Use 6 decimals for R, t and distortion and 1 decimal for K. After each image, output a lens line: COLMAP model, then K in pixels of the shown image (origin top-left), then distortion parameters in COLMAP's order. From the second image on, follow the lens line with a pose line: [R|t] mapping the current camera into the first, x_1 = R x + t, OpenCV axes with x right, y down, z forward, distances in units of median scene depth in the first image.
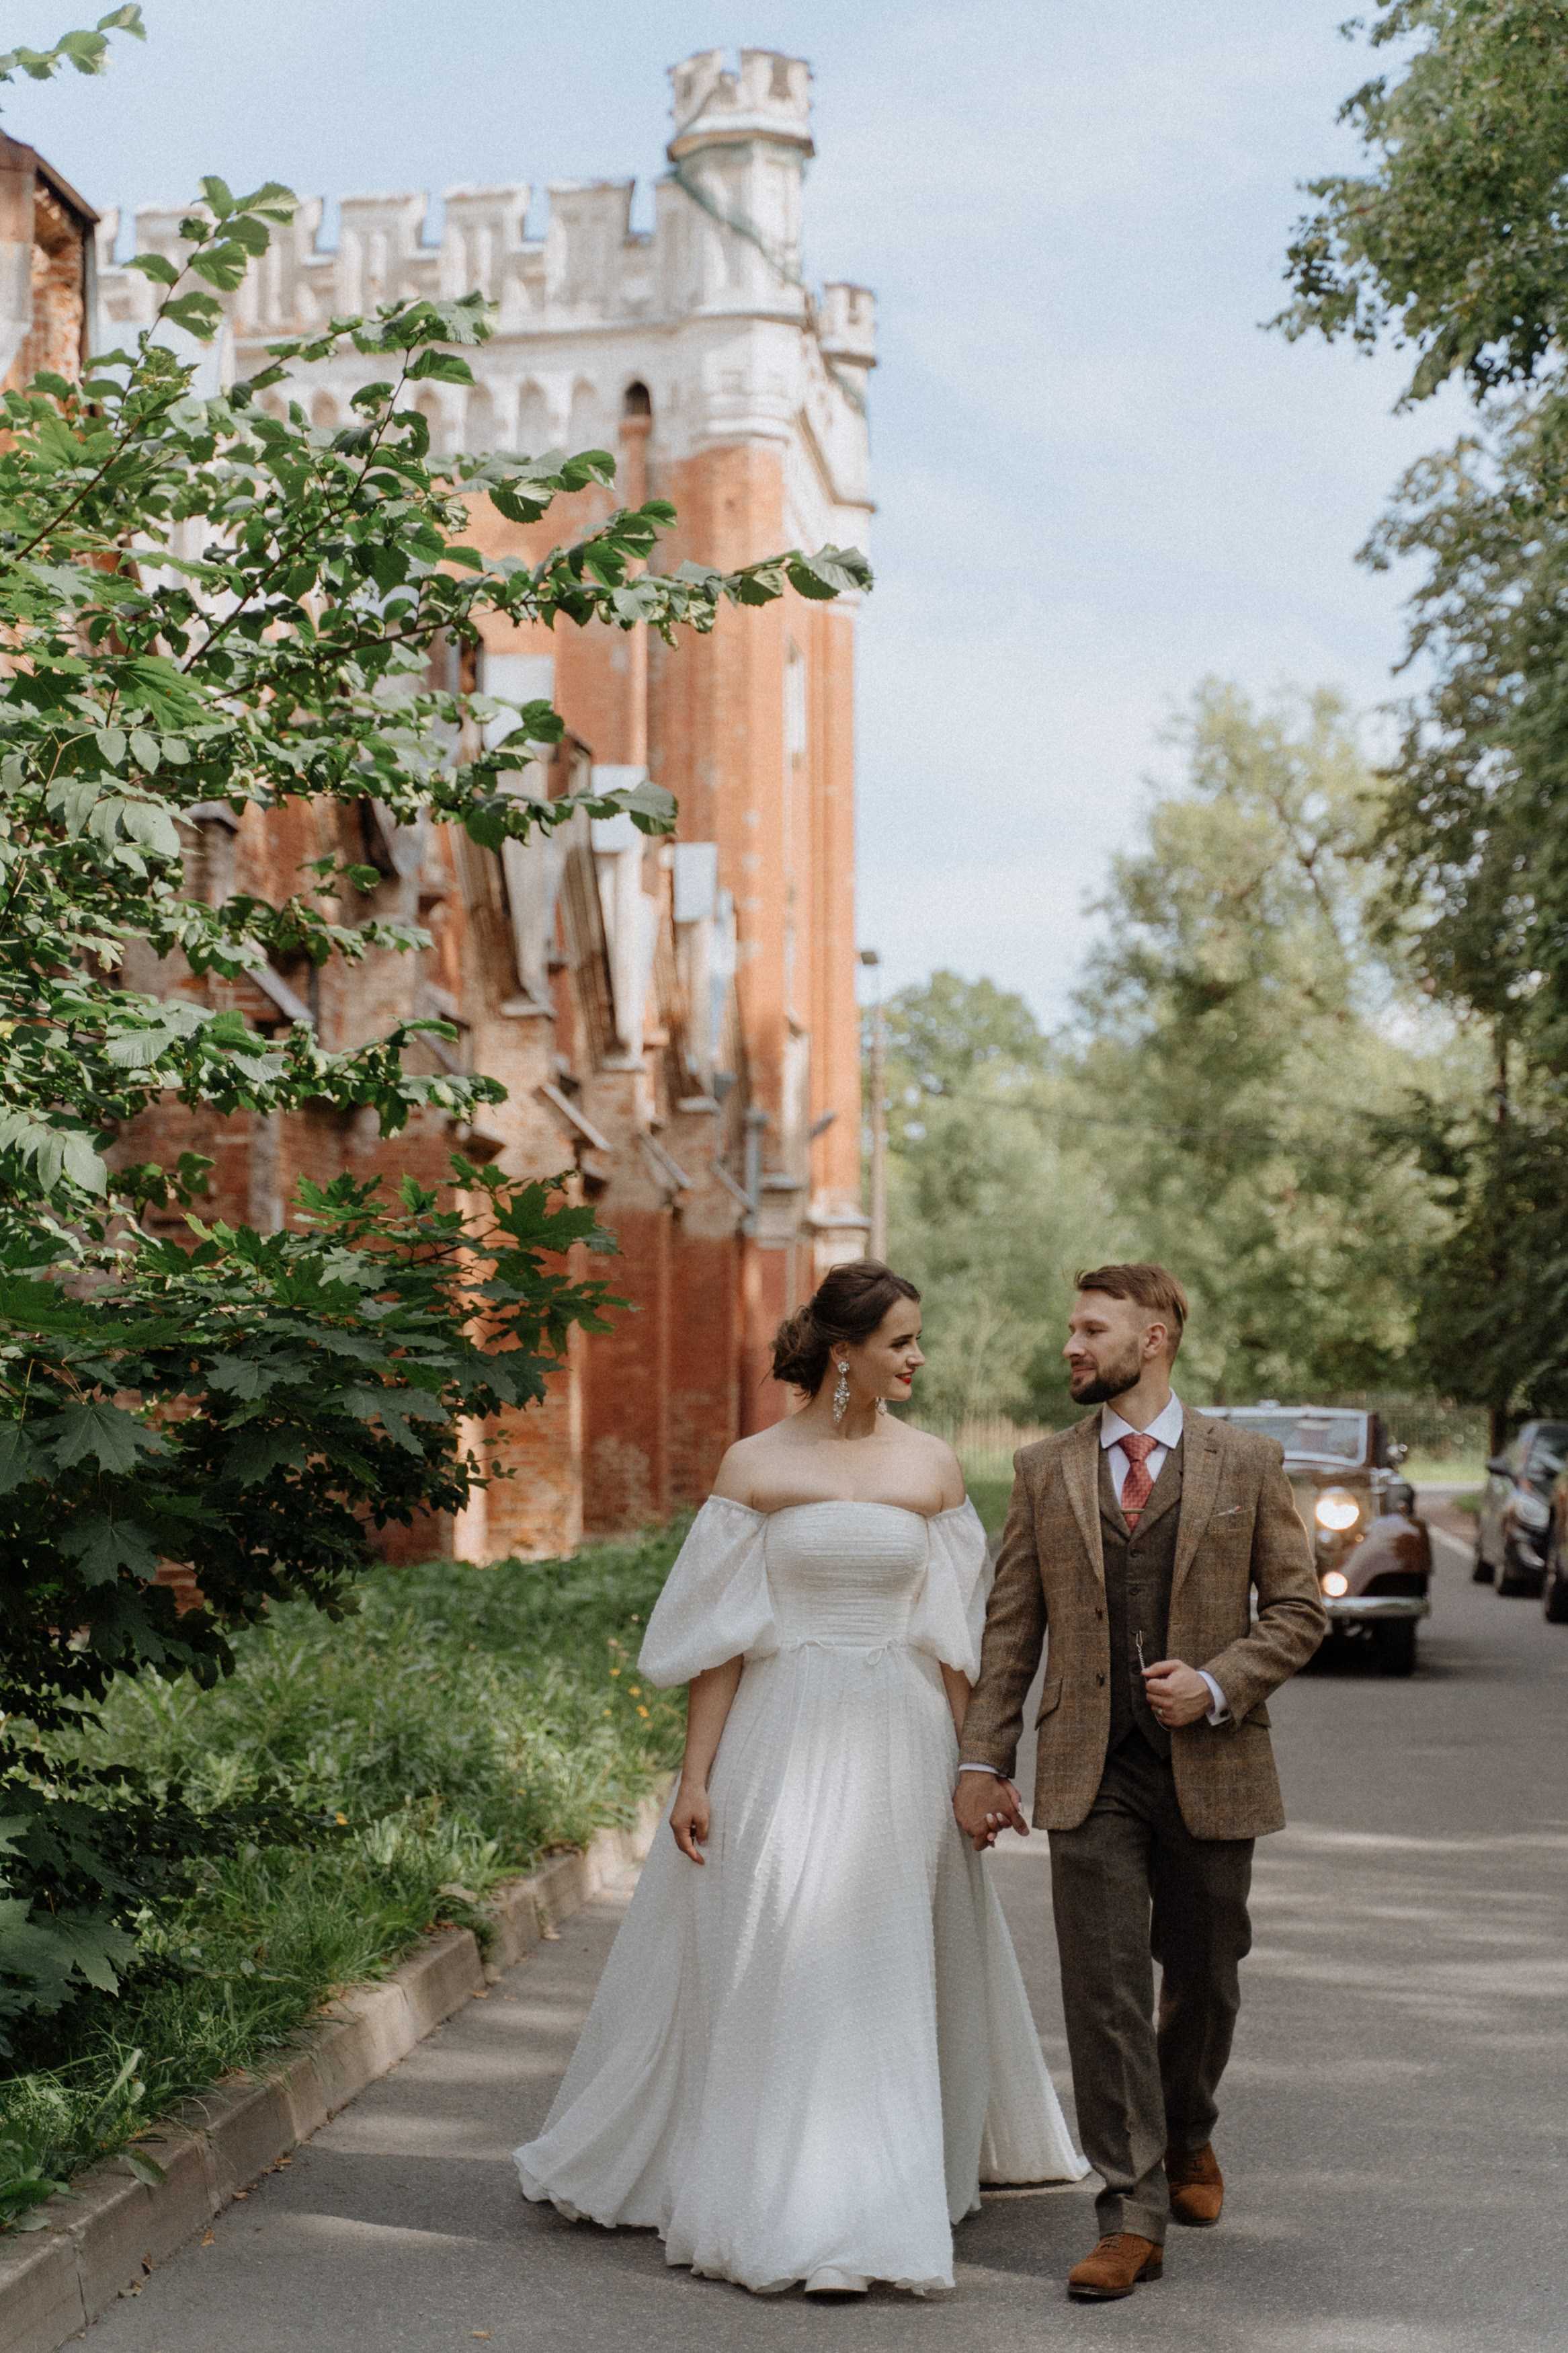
lens RADIAL K [[4181.4, 0, 784.0], [0, 4181.4, 1176.5], [0, 0, 1]] dist [-0.002856, -0.003134]
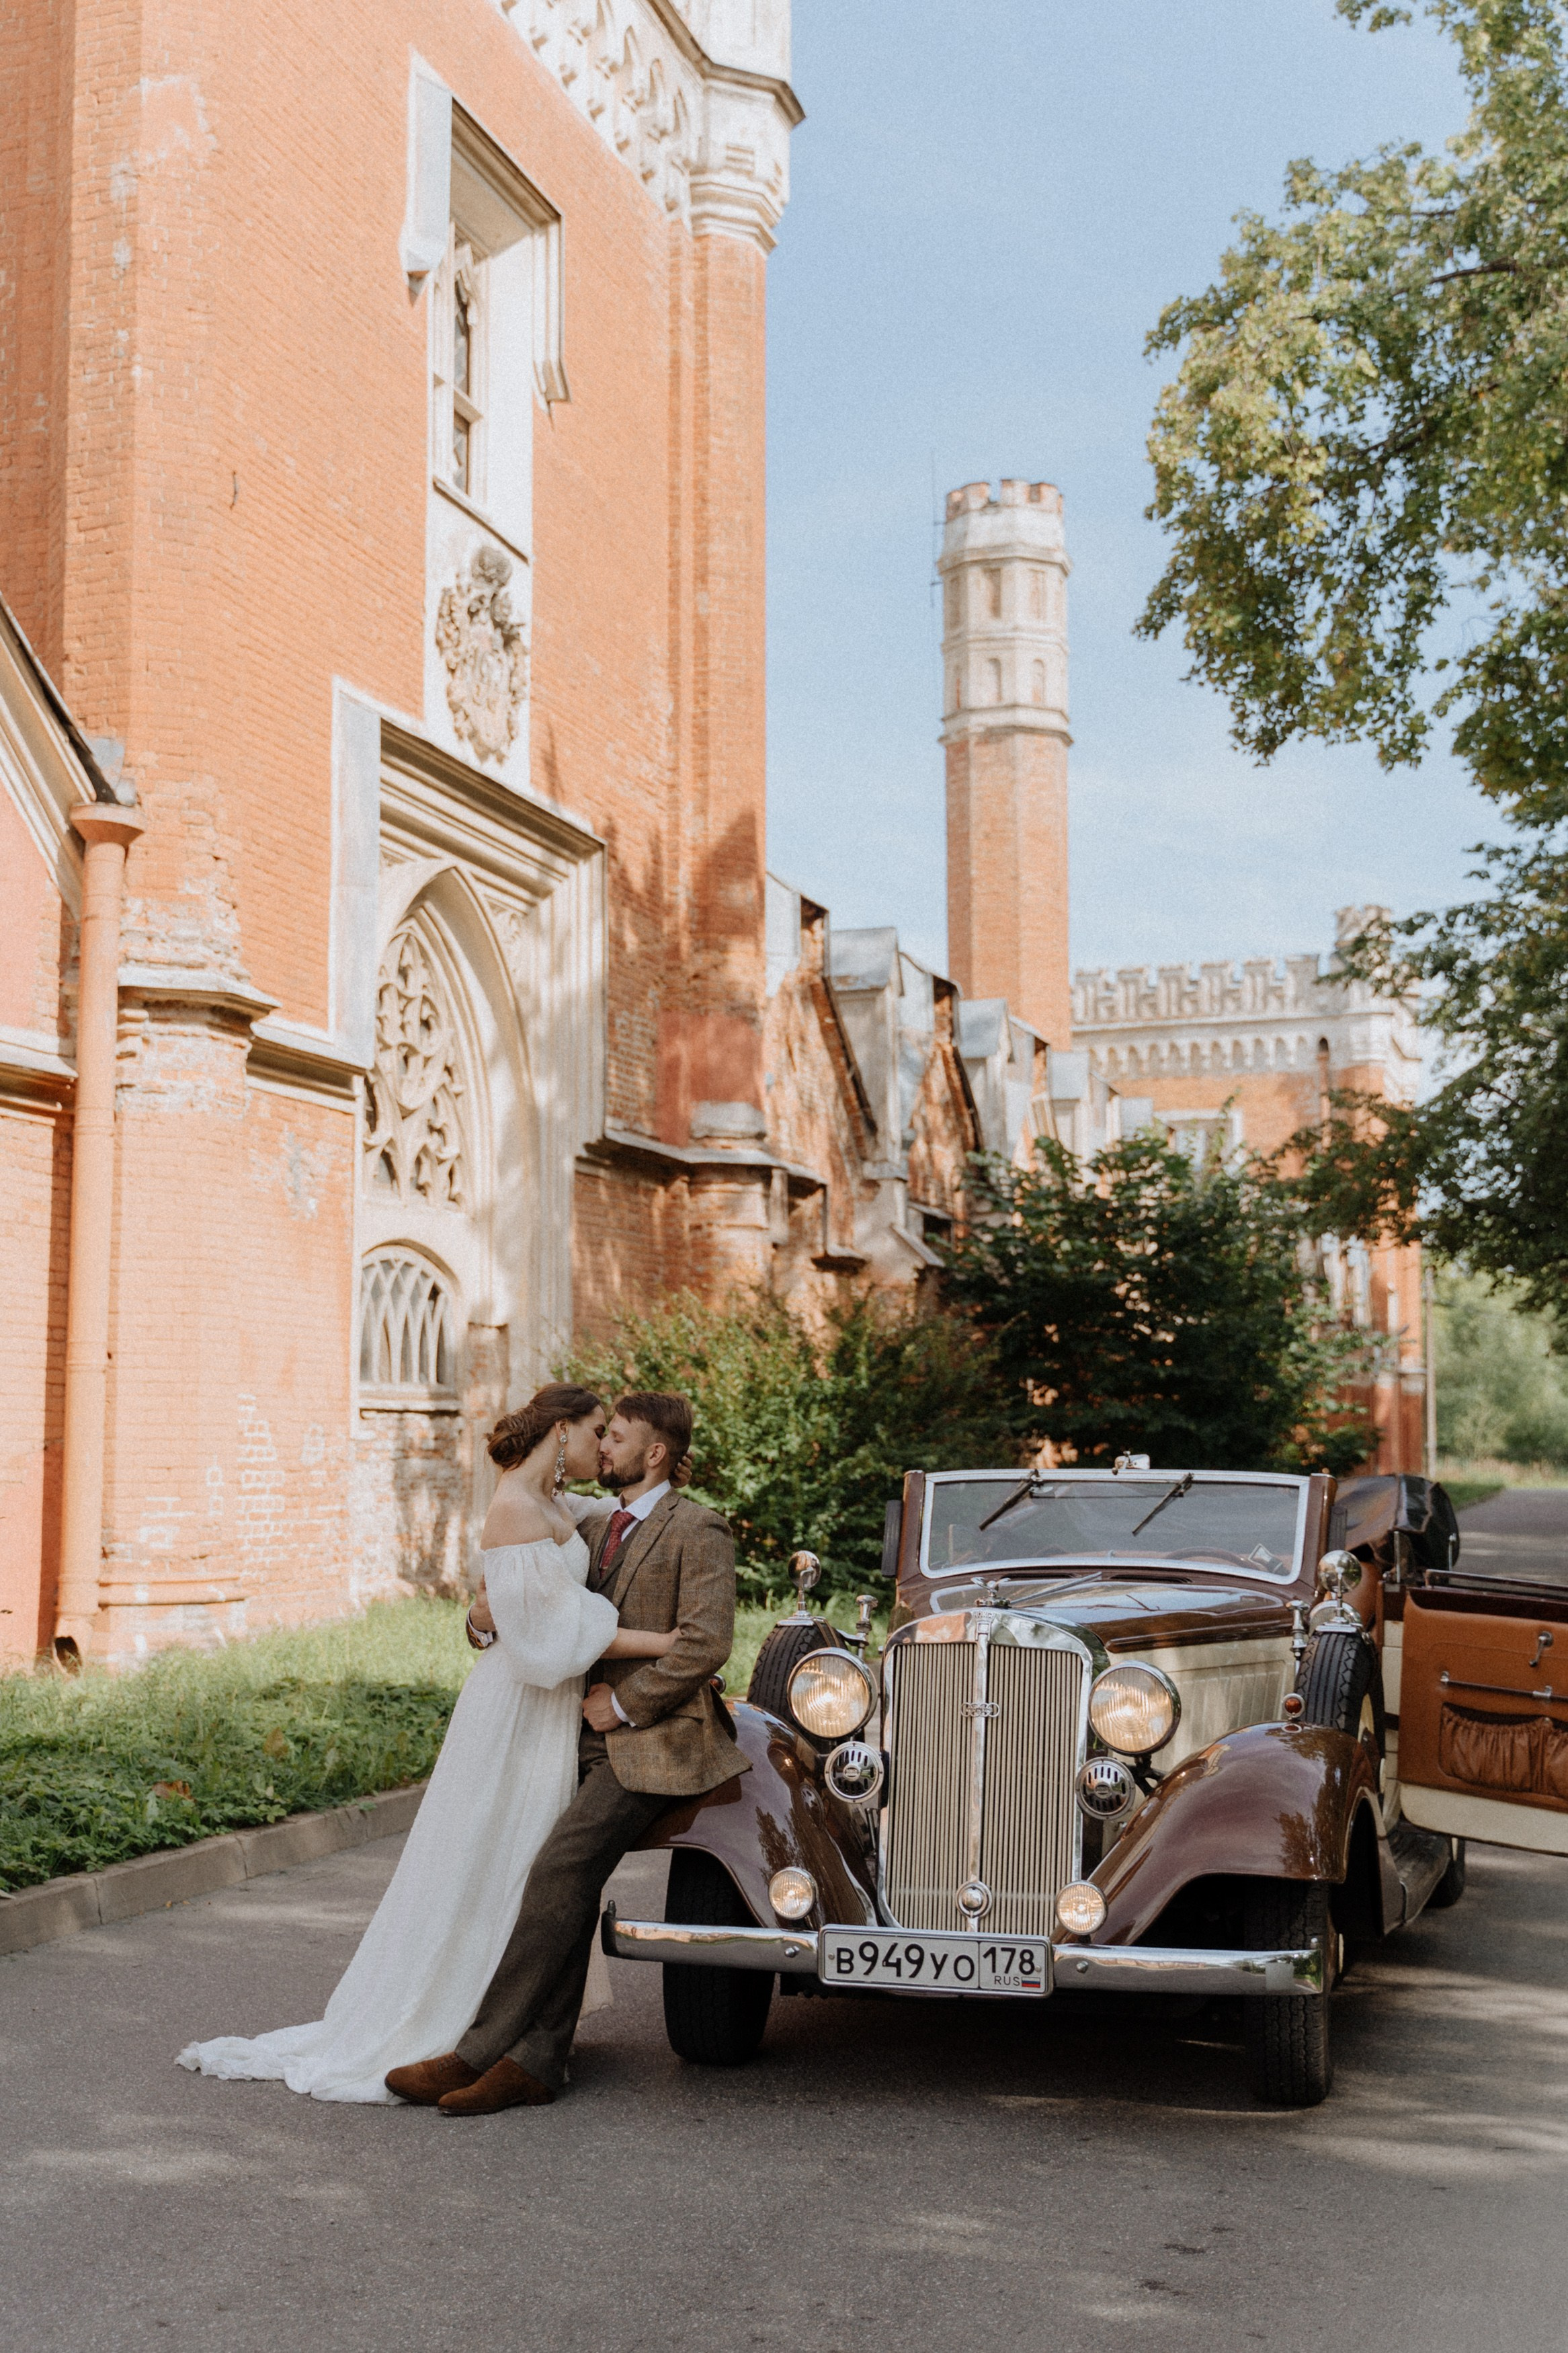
lens RADIAL K [[2710.1, 0, 784.0], [0, 2710.1, 1176.5], [0, 0, 1]] dist [0.001993, 0.001033]
pose [[0.977575, -0.014194, -0.210110, -0.010878], [0.004014, 0.998801, -0.048800, -0.029017], [0.210550, 0.046862, 0.976459, -0.642992]]
